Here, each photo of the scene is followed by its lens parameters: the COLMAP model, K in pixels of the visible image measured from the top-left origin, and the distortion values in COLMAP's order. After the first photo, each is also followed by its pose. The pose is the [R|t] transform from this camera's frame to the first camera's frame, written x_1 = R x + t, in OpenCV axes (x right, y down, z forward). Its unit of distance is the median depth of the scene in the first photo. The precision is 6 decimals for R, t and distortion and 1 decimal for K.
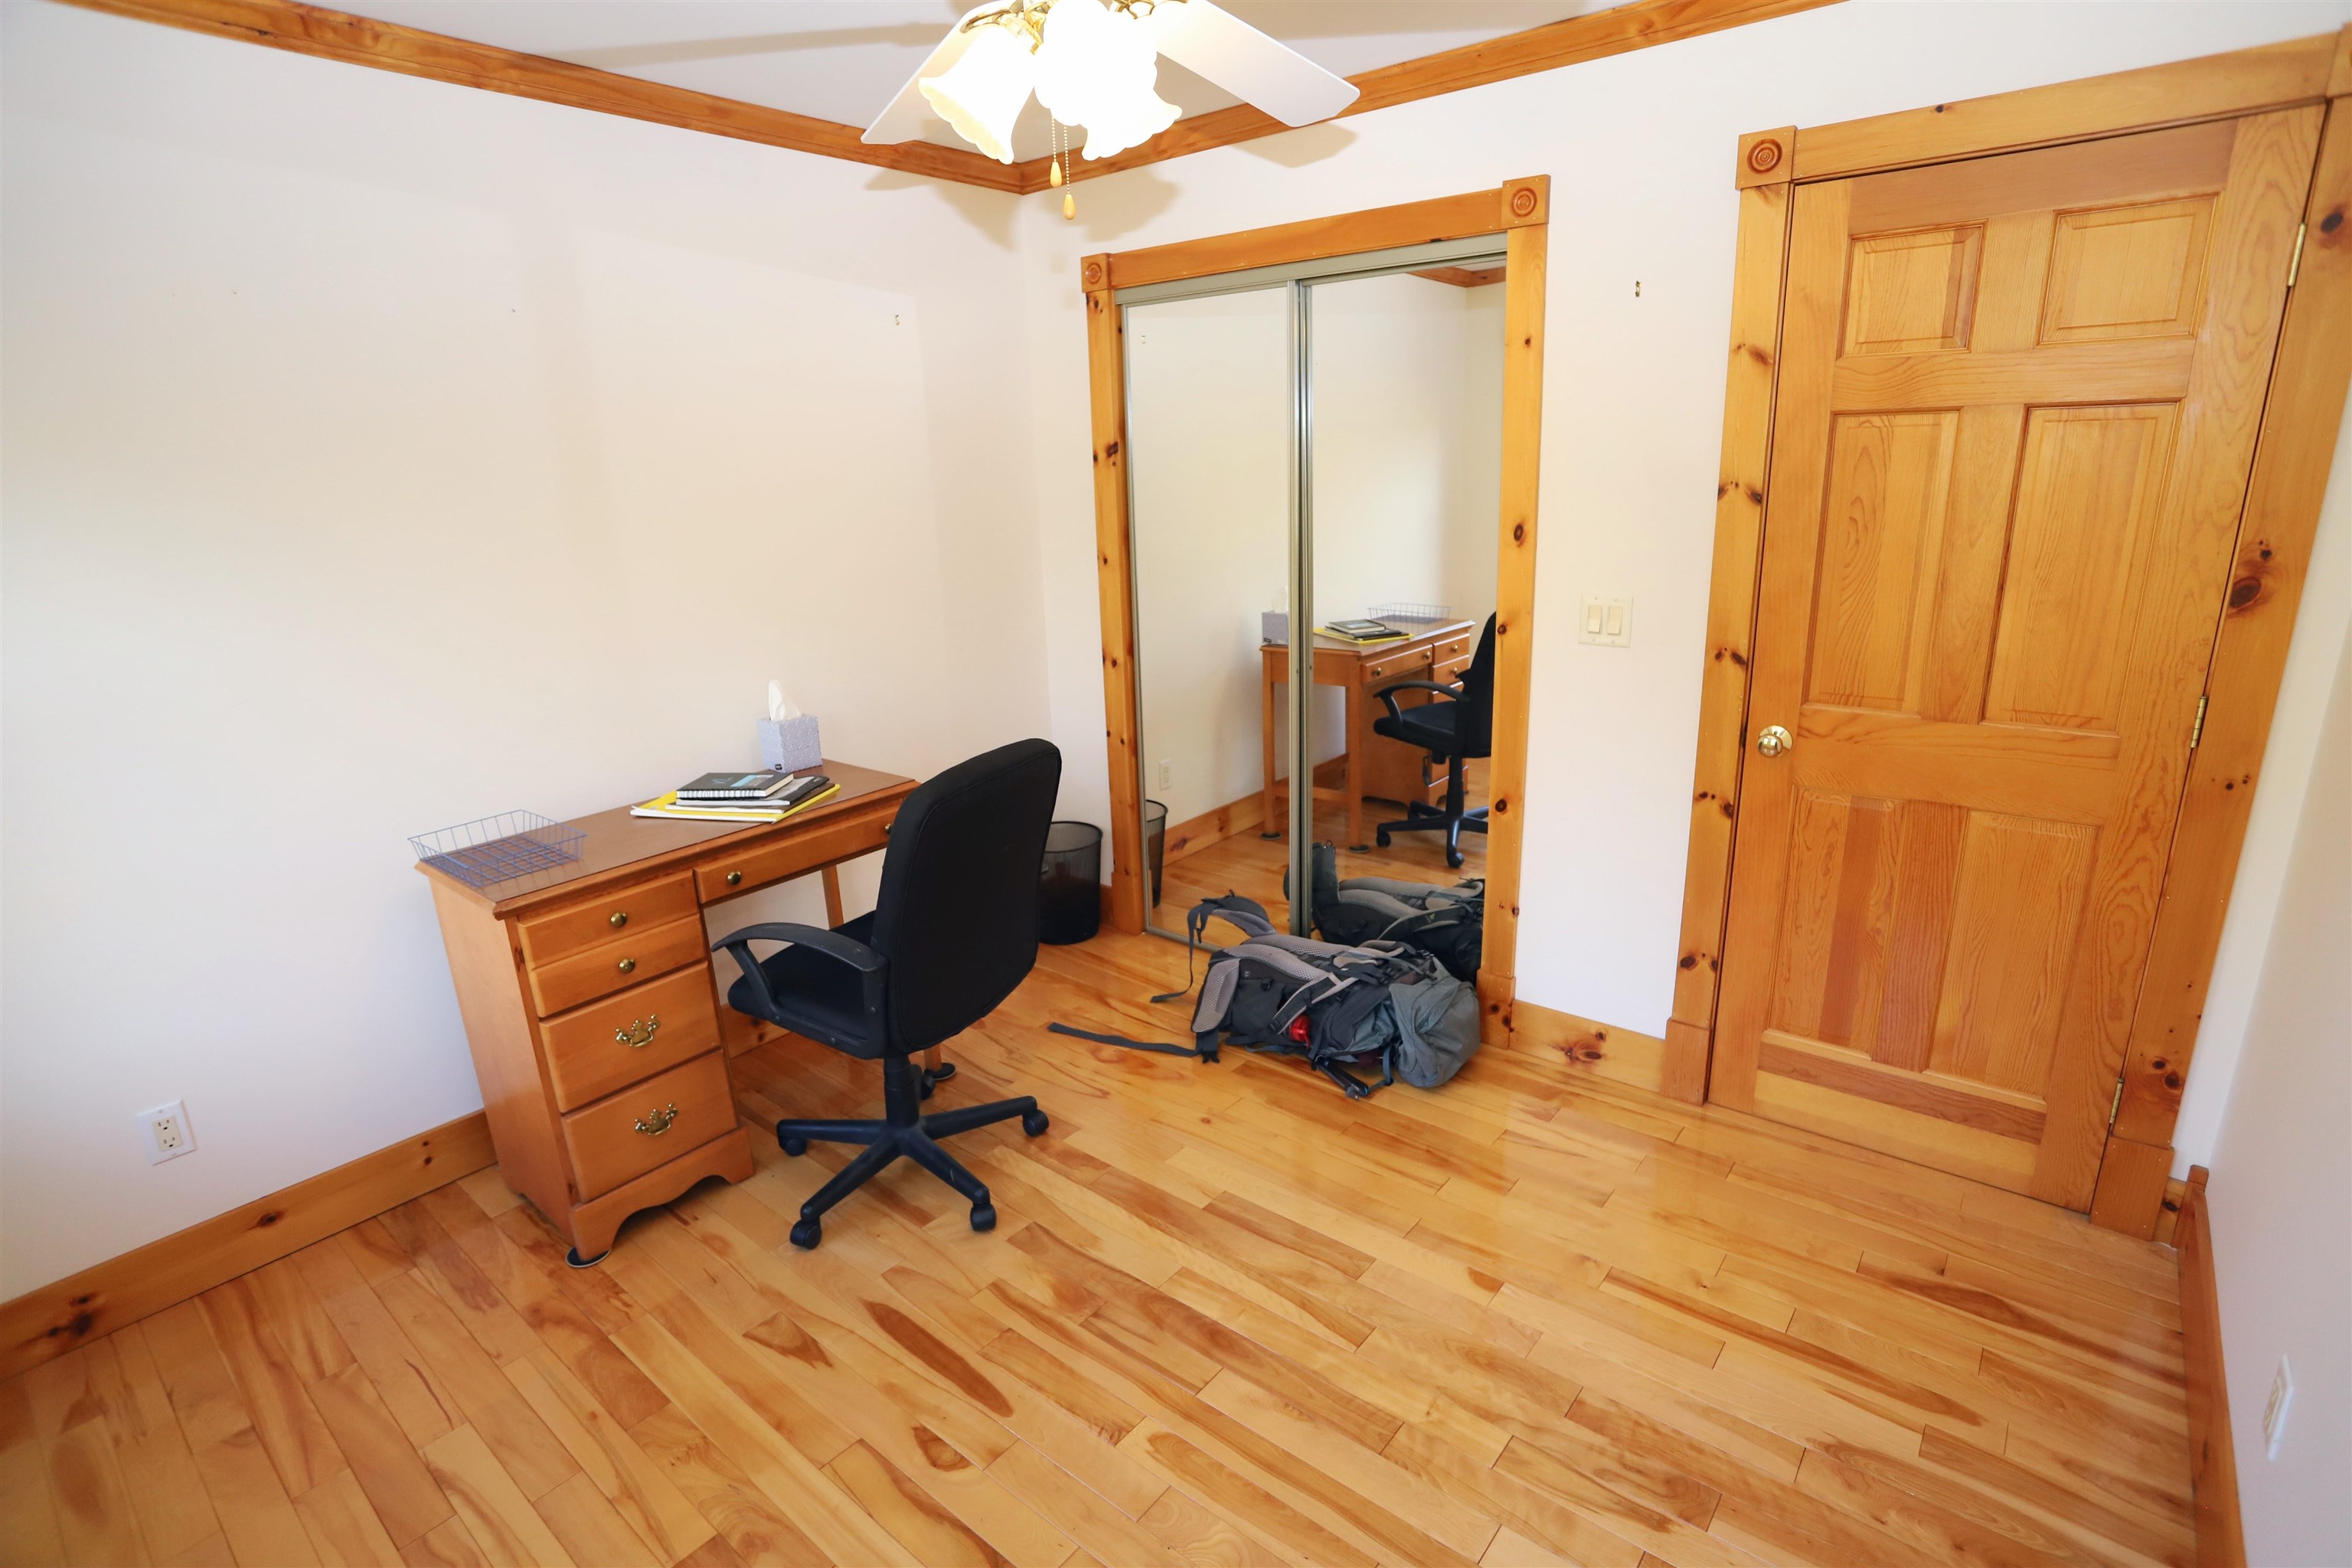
lens RADIAL K [[1150.0, 0, 1184.7], [0, 1150.0, 780.7], [0, 0, 1]] dist [-0.071027, 0.034351]
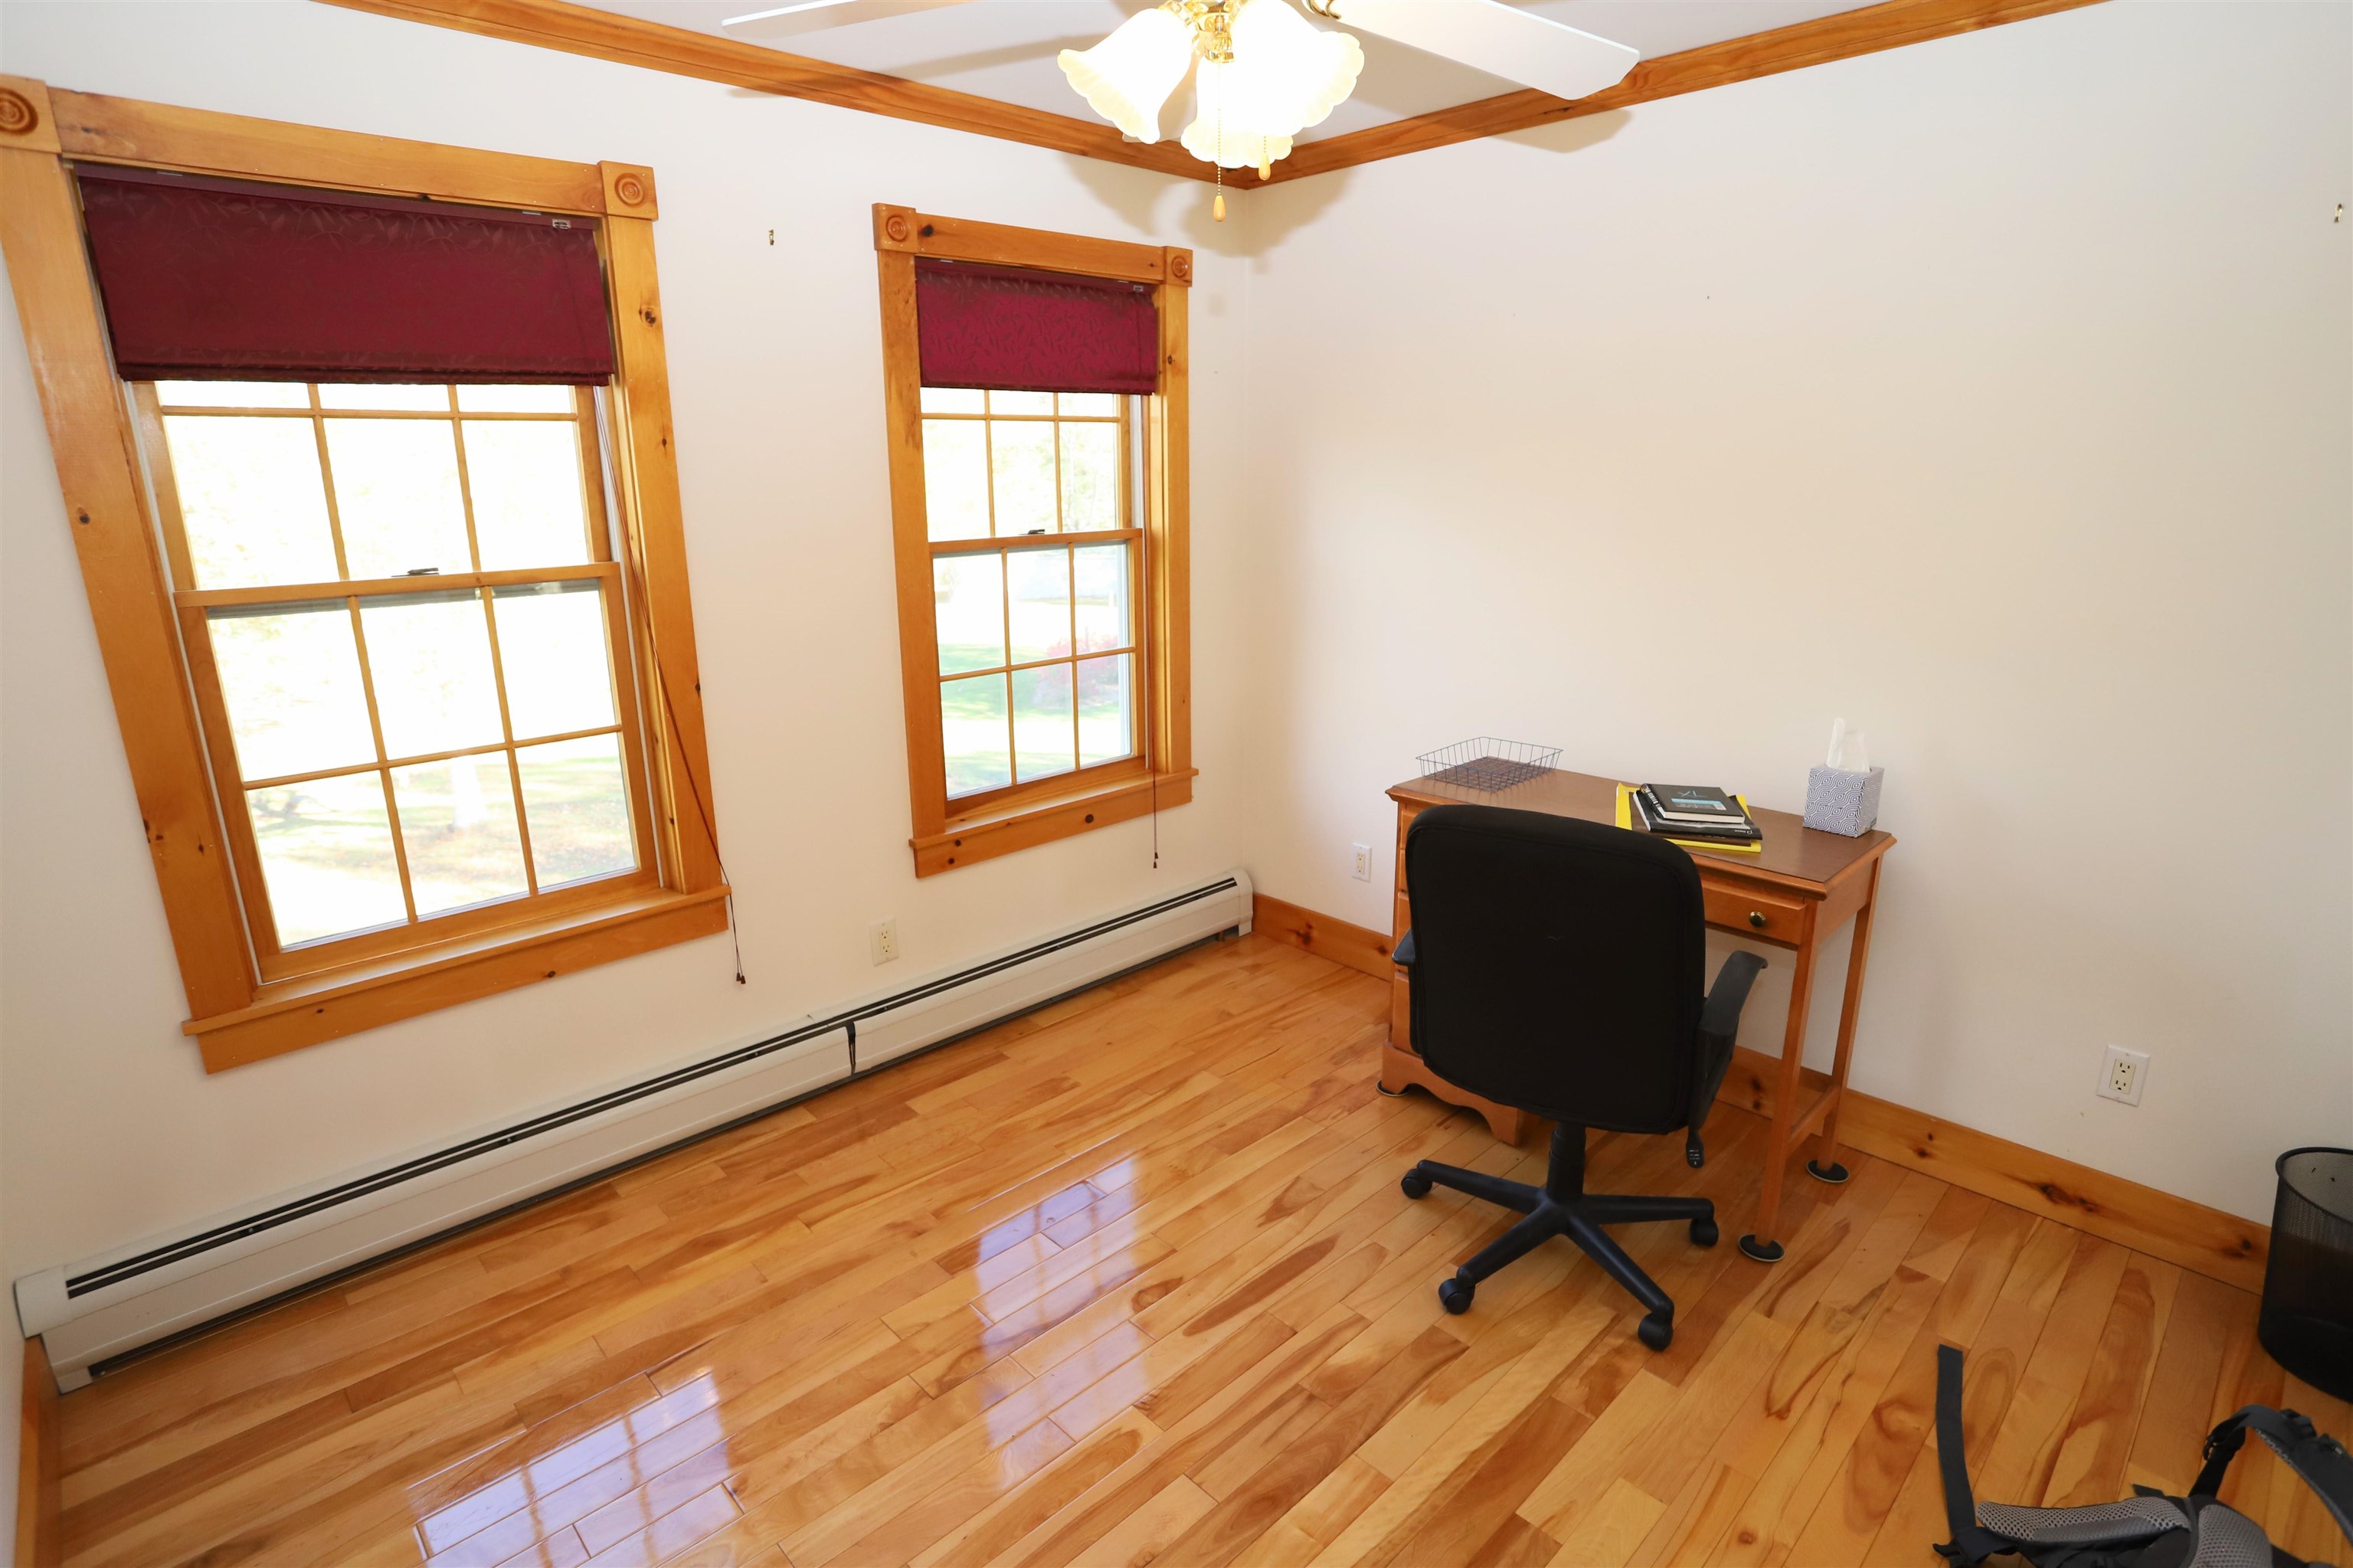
lens RADIAL K [[1170.4, 0, 1168.2], [0, 1170.4, 782.1], [0, 0, 1]] dist [-0.083683, 0.044497]
pose [[-0.129949, 0.293326, -0.947139, 0.674855], [-0.248778, 0.915037, 0.317517, -0.253457], [0.959803, 0.276889, -0.045935, 0.796132]]
